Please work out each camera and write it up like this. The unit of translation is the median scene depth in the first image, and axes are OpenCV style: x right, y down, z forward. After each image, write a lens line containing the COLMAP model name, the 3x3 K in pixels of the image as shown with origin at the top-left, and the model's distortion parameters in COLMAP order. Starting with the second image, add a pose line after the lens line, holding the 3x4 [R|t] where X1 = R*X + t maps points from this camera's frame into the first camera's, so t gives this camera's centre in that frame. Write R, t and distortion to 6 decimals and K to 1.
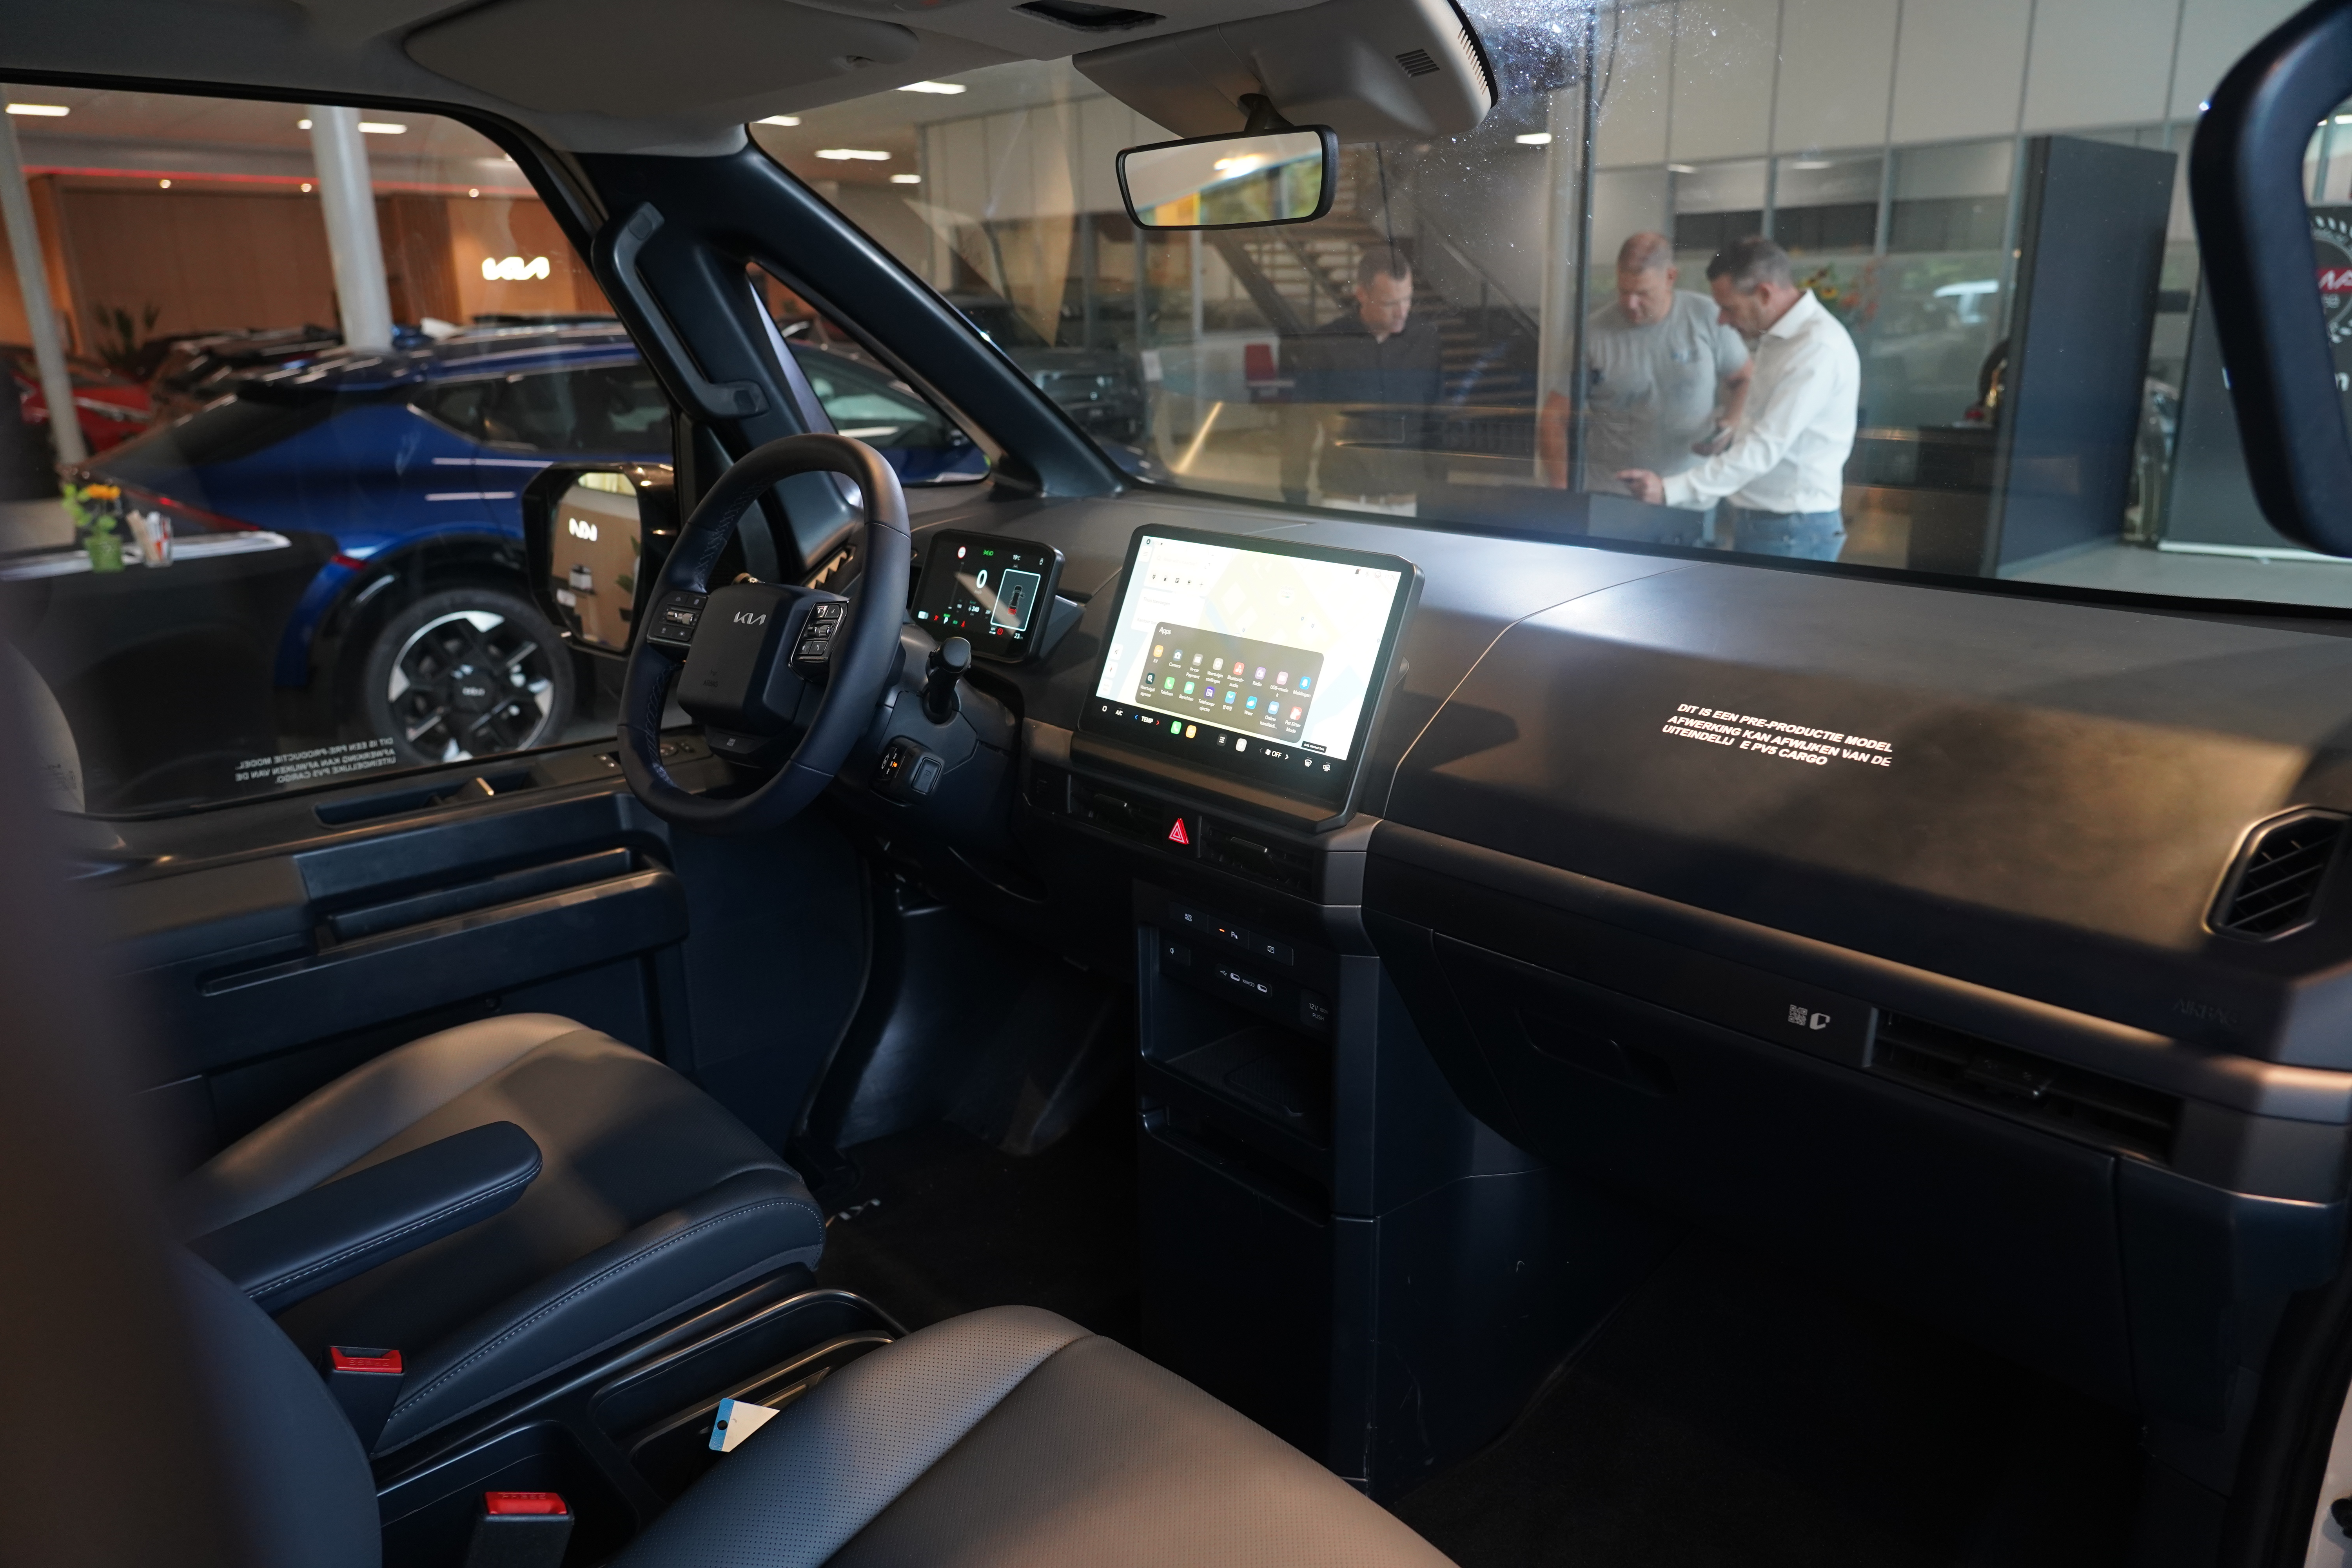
lens RADIAL K [[1632.8, 0, 1172.2], [0, 1632.8, 791.9], [0, 0, 1]] dist [-0.017664, 0.008246]
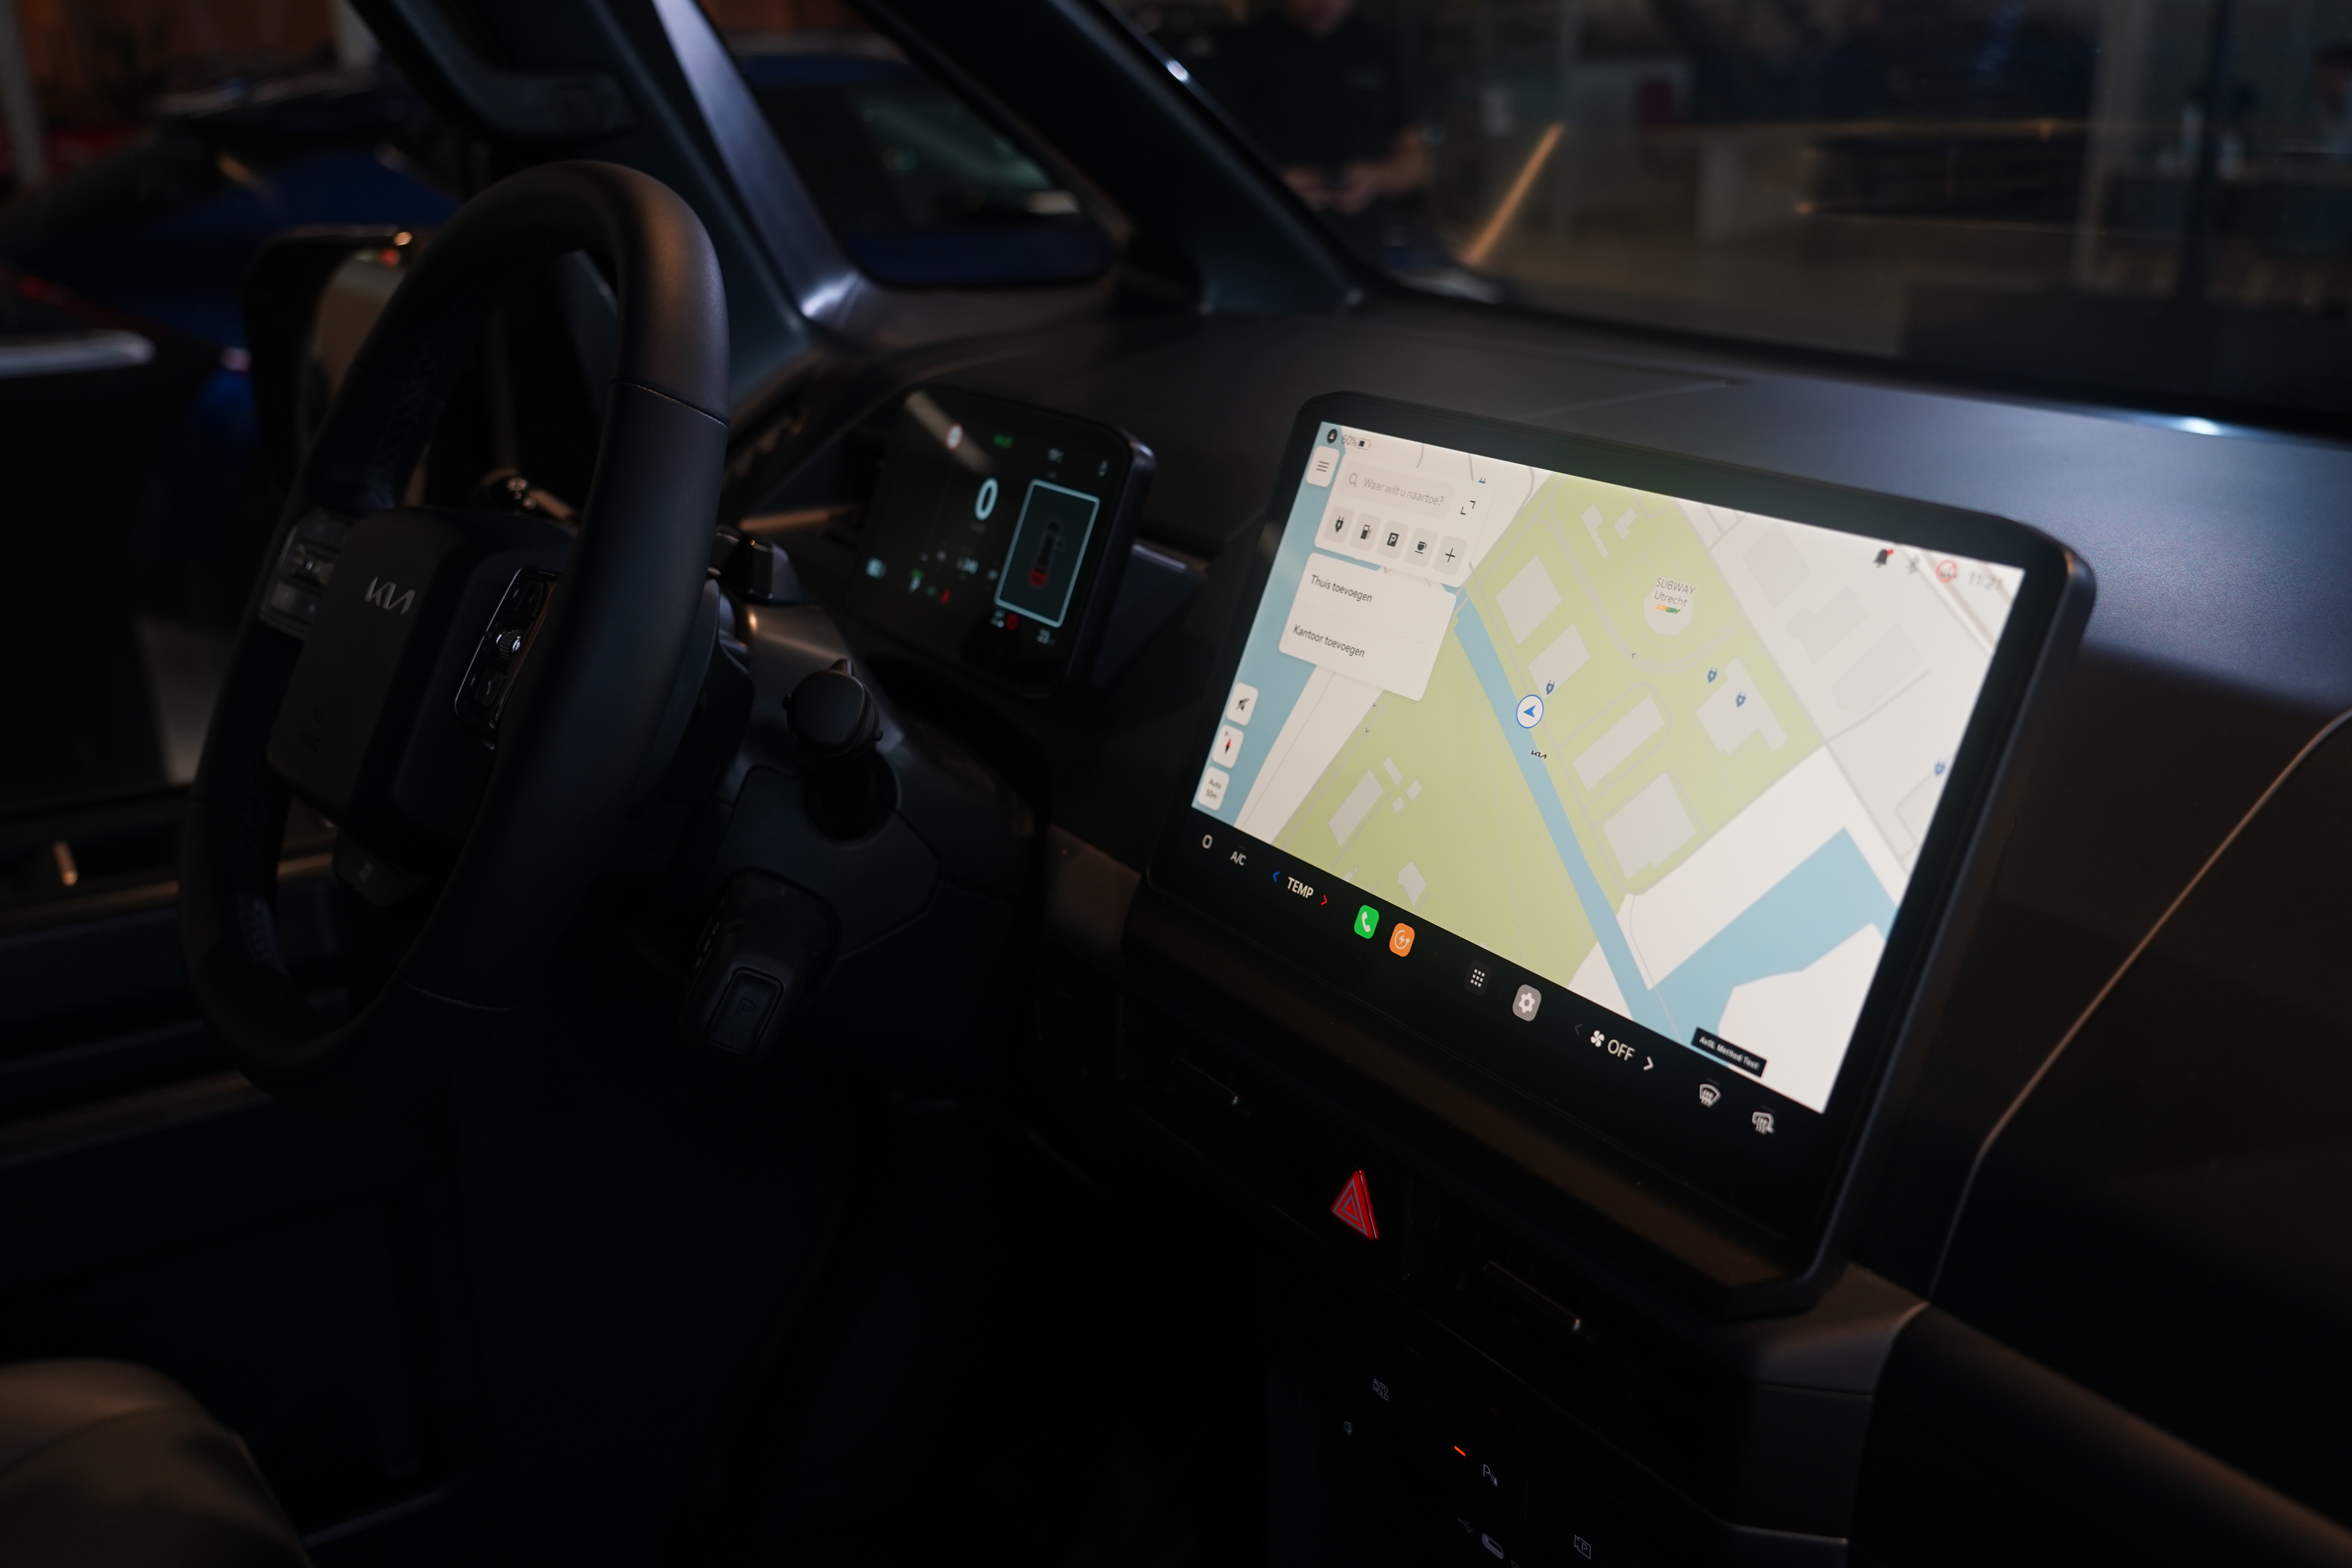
lens RADIAL K [[2168.7, 0, 1195.9], [0, 2168.7, 792.3], [0, 0, 1]] dist [0.047561, 0.000000]
pose [[0.988988, 0.045482, -0.140834, 0.031613], [-0.039324, 0.998157, 0.046210, -0.086723], [0.142677, -0.040163, 0.988954, 0.448513]]
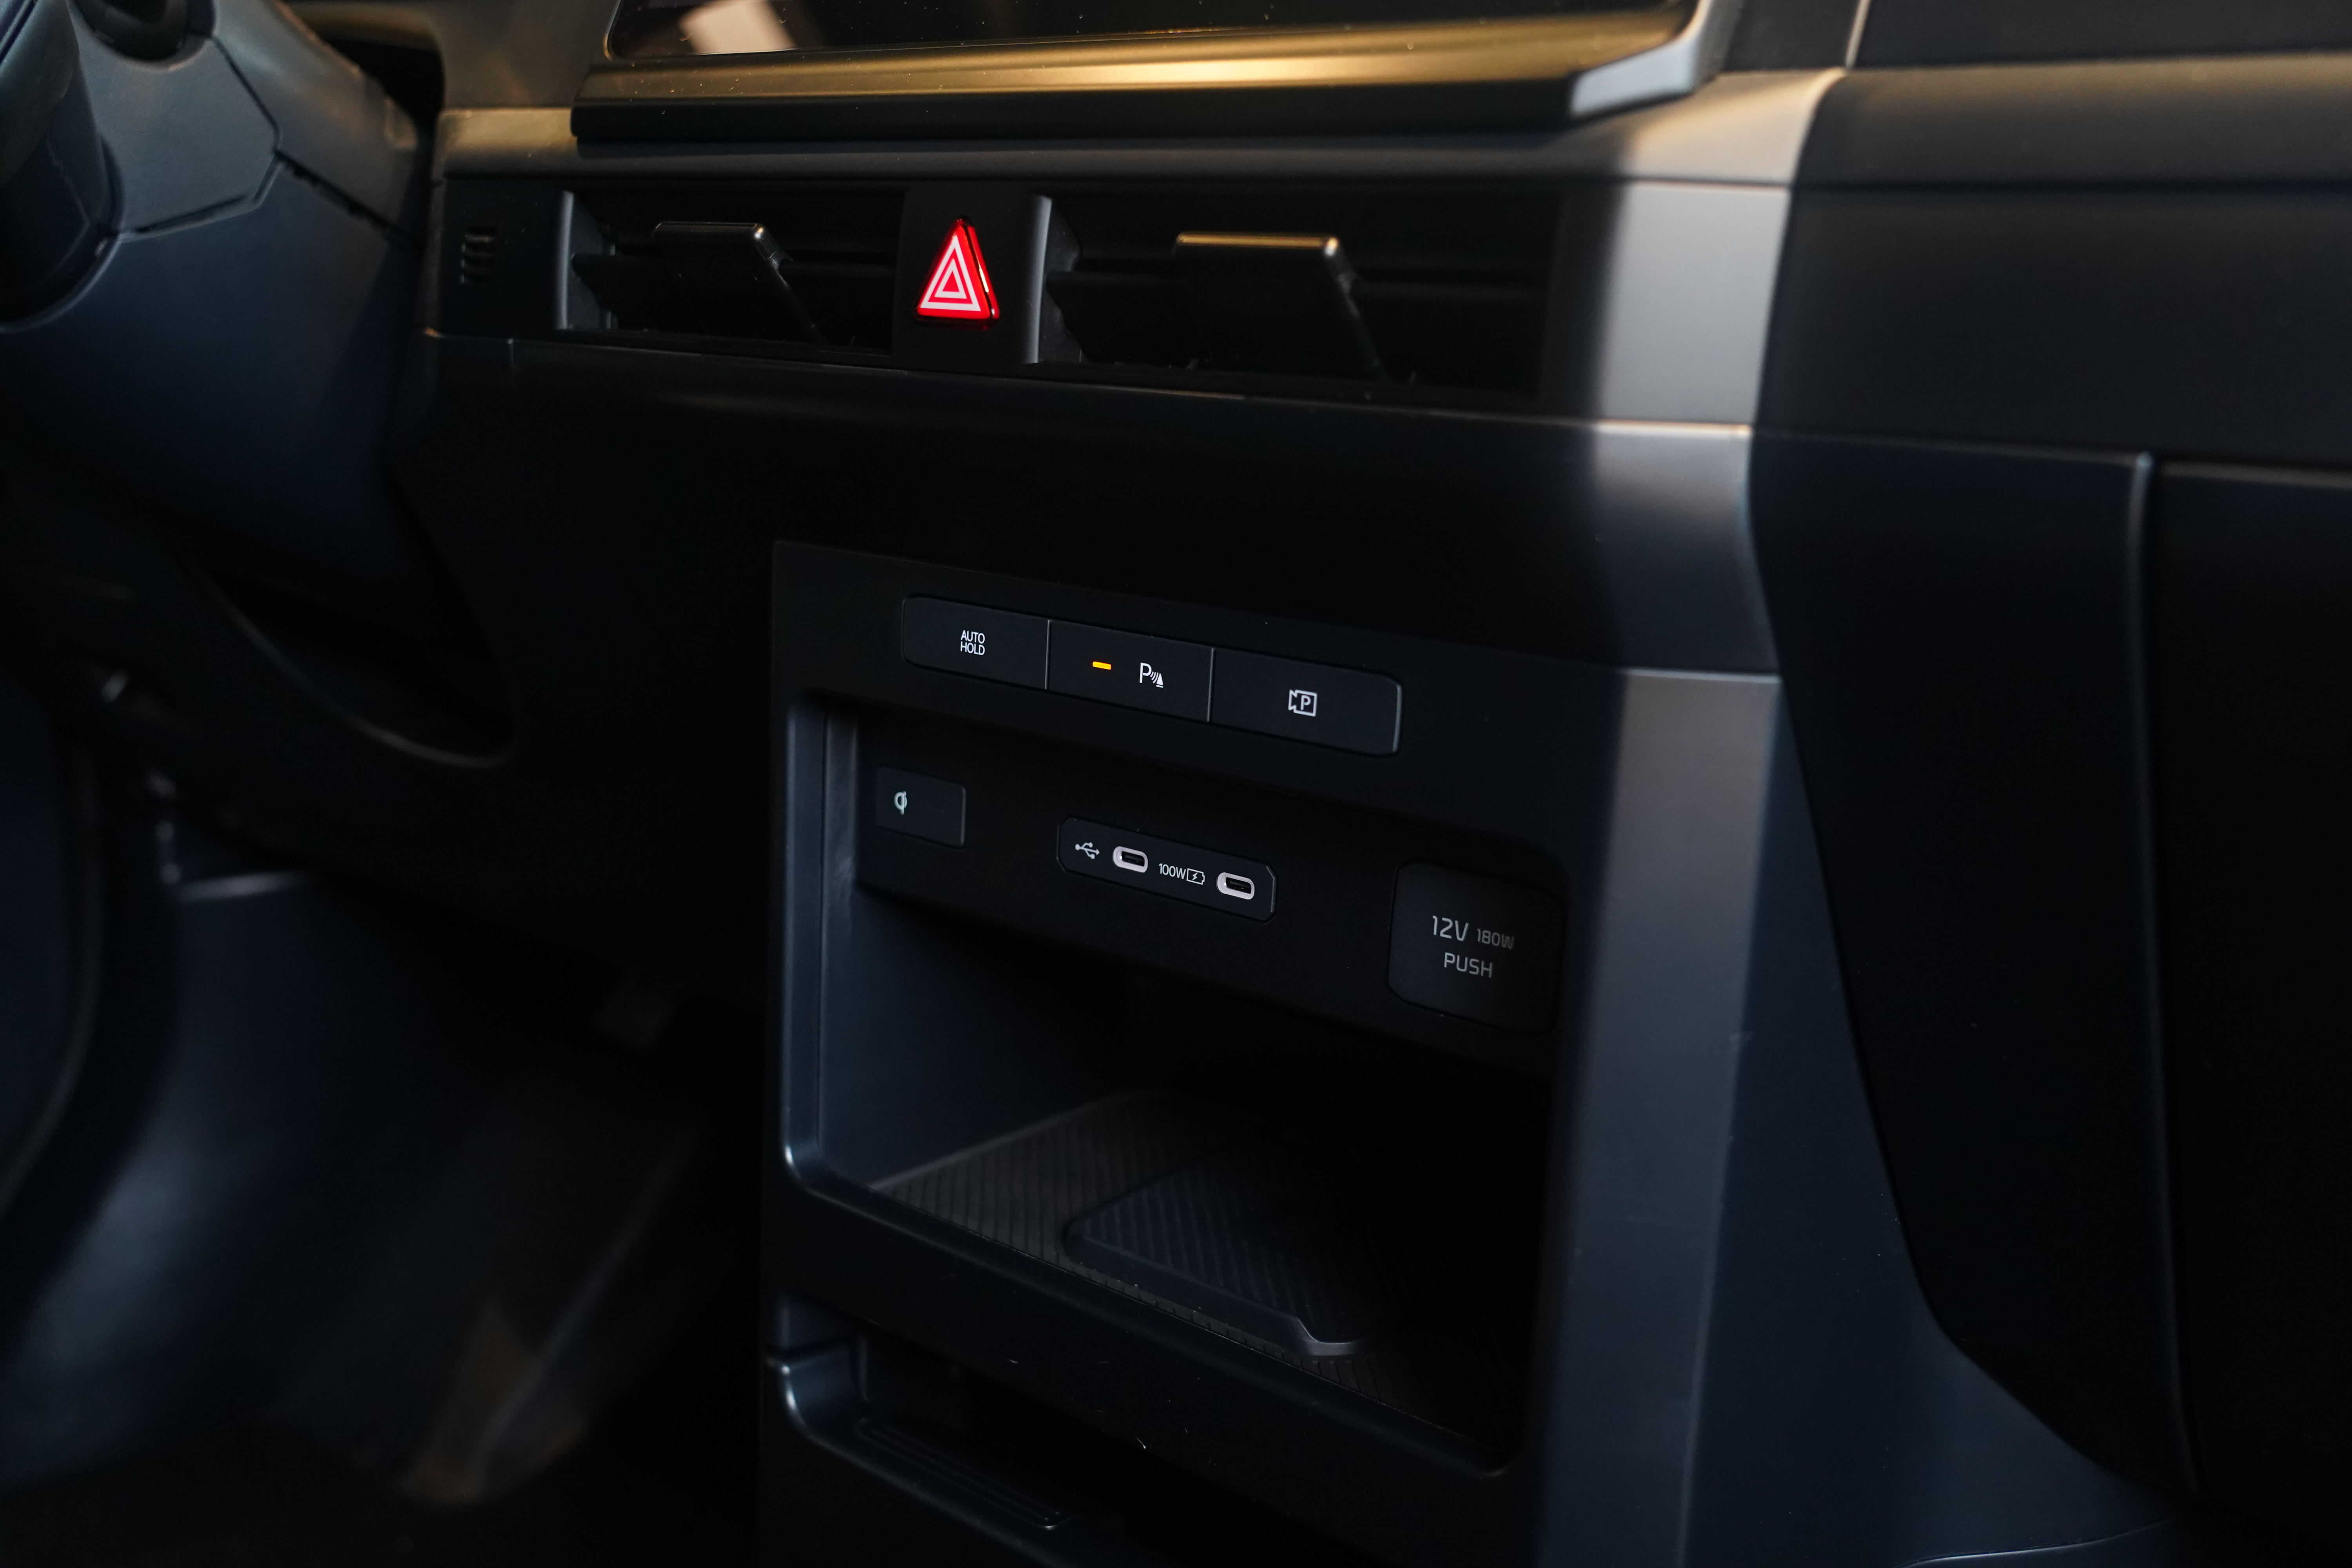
lens RADIAL K [[2168.7, 0, 1163.7], [0, 2168.7, 770.2], [0, 0, 1]] dist [0.047561, 0.000000]
pose [[0.987068, 0.029455, 0.157575, -0.015478], [-0.014913, 0.995584, -0.092682, 0.126958], [-0.159609, 0.089133, 0.983148, 0.593933]]
